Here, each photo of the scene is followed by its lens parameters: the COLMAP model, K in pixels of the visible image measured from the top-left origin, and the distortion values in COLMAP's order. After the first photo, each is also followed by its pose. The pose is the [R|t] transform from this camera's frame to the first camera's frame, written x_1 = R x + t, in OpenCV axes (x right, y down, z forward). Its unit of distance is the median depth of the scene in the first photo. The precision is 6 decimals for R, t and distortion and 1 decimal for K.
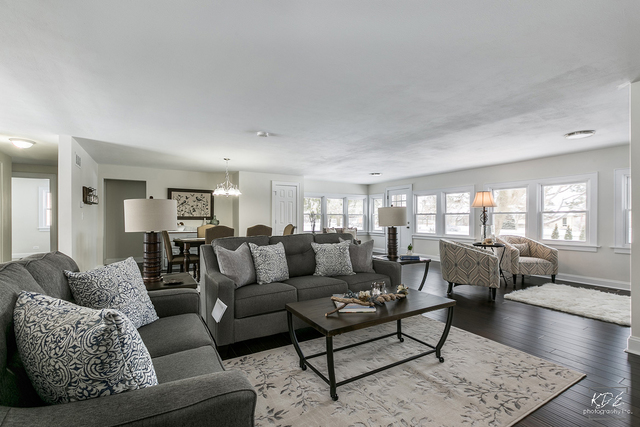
lens RADIAL K [[291.2, 0, 318.7], [0, 291.2, 215.6], [0, 0, 1]] dist [0.005549, -0.002698]
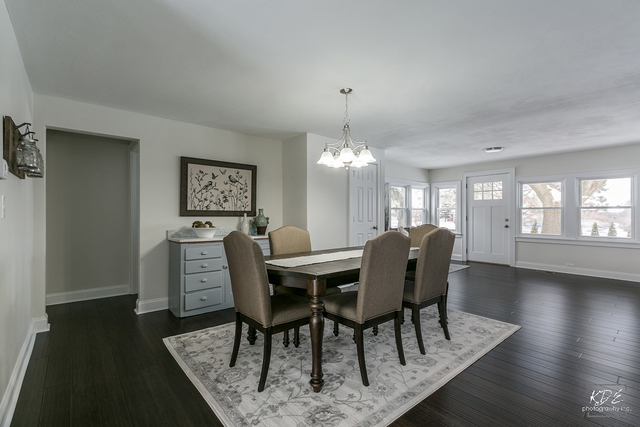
lens RADIAL K [[291.2, 0, 325.2], [0, 291.2, 212.7], [0, 0, 1]] dist [0.005549, -0.002698]
pose [[0.983753, -0.000316, 0.179528, -0.318463], [-0.000784, 0.999981, 0.006057, 0.003336], [-0.179526, -0.006099, 0.983734, 0.391203]]
